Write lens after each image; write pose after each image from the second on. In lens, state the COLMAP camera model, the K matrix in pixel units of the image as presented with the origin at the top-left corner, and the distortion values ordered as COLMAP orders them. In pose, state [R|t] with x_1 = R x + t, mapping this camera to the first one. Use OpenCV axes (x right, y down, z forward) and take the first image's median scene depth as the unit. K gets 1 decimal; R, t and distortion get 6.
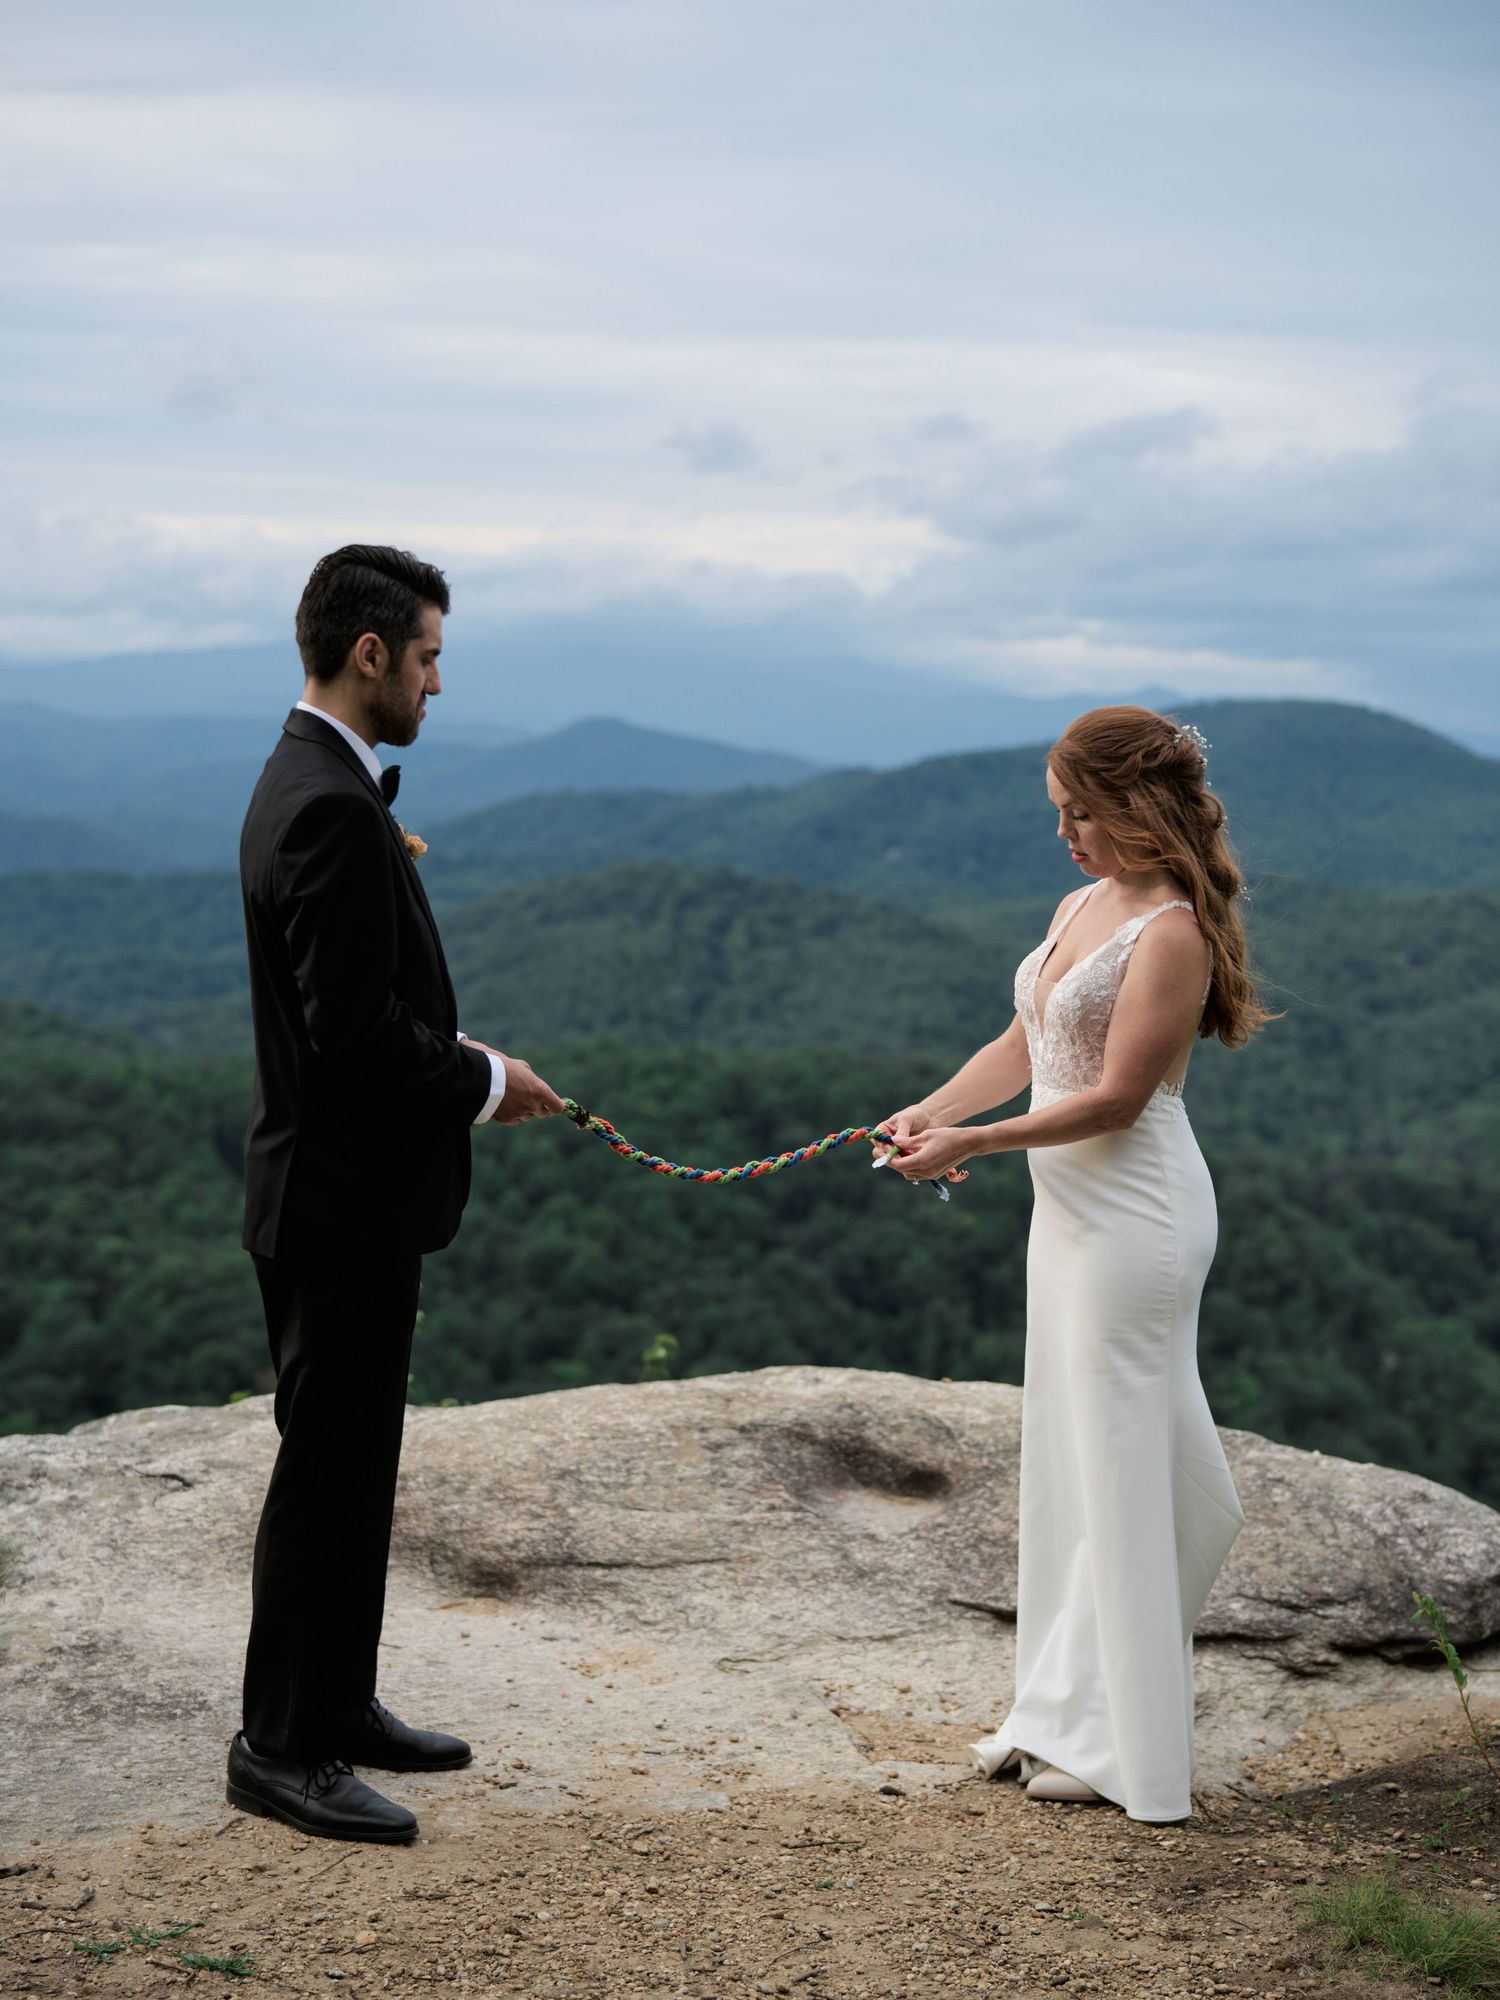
lens RADIAL K [[3133.7, 0, 744.9], [0, 3133.7, 975.4], [0, 0, 1]] dist [-0.053370, 0.189769]
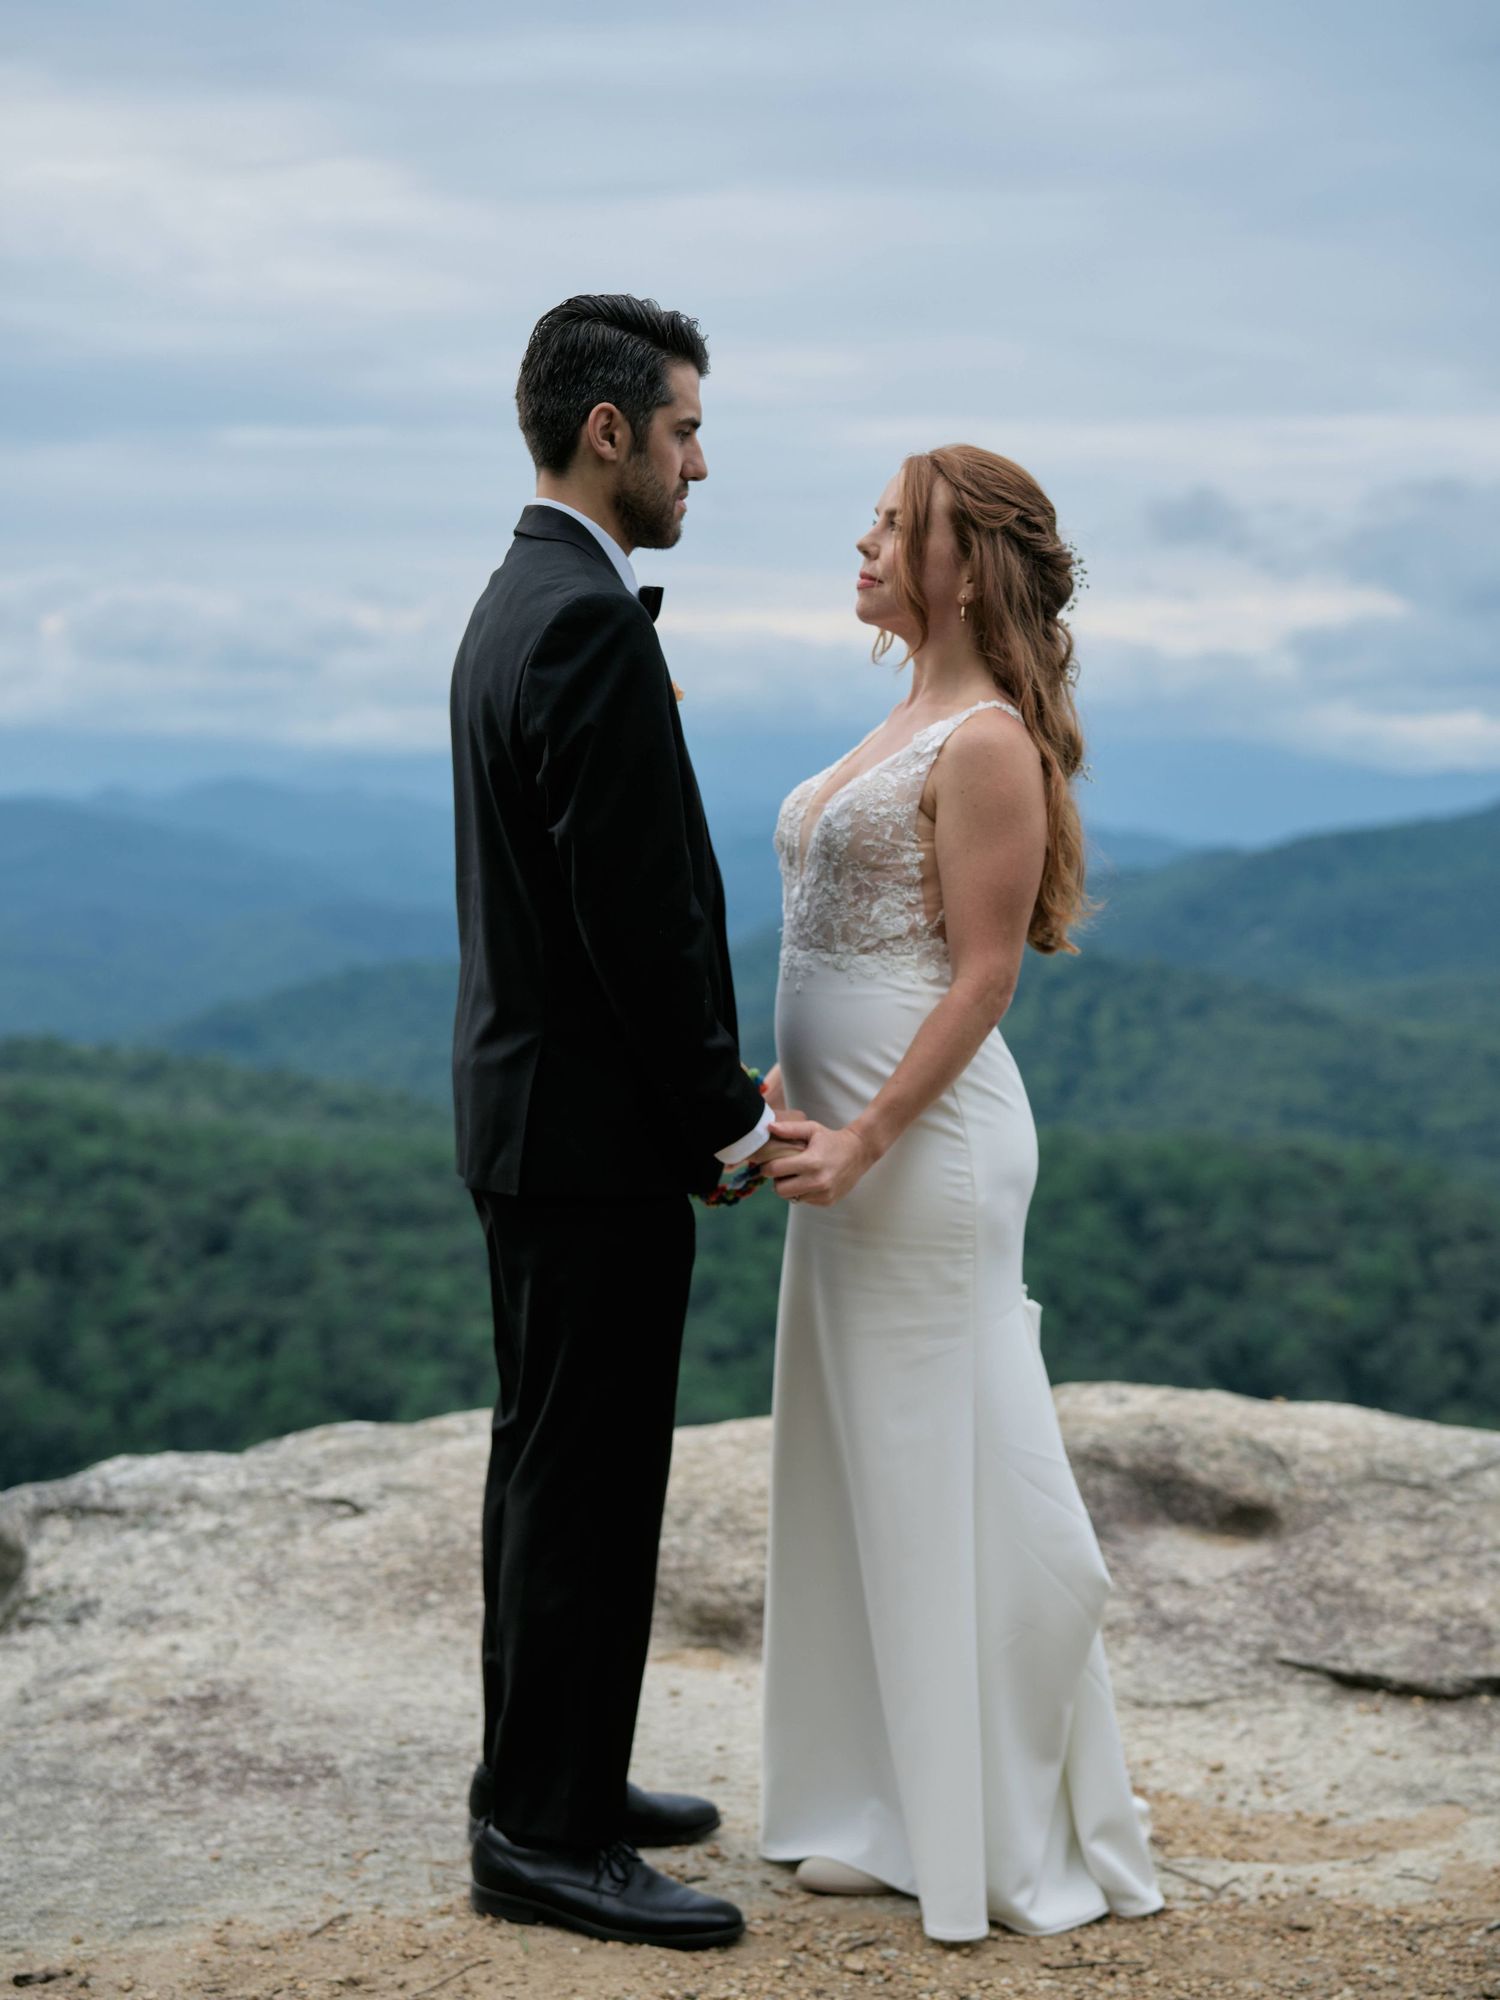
lens RADIAL K [[3145.4, 0, 761.4], [0, 3145.4, 1049.8], [0, 0, 1]] dist [-0.038753, 0.193055]
pose [[0.993790, -0.008006, -0.110983, 0.023975], [0.007647, 0.999964, -0.003663, 0.043392], [0.111008, 0.002792, 0.993816, 0.174794]]
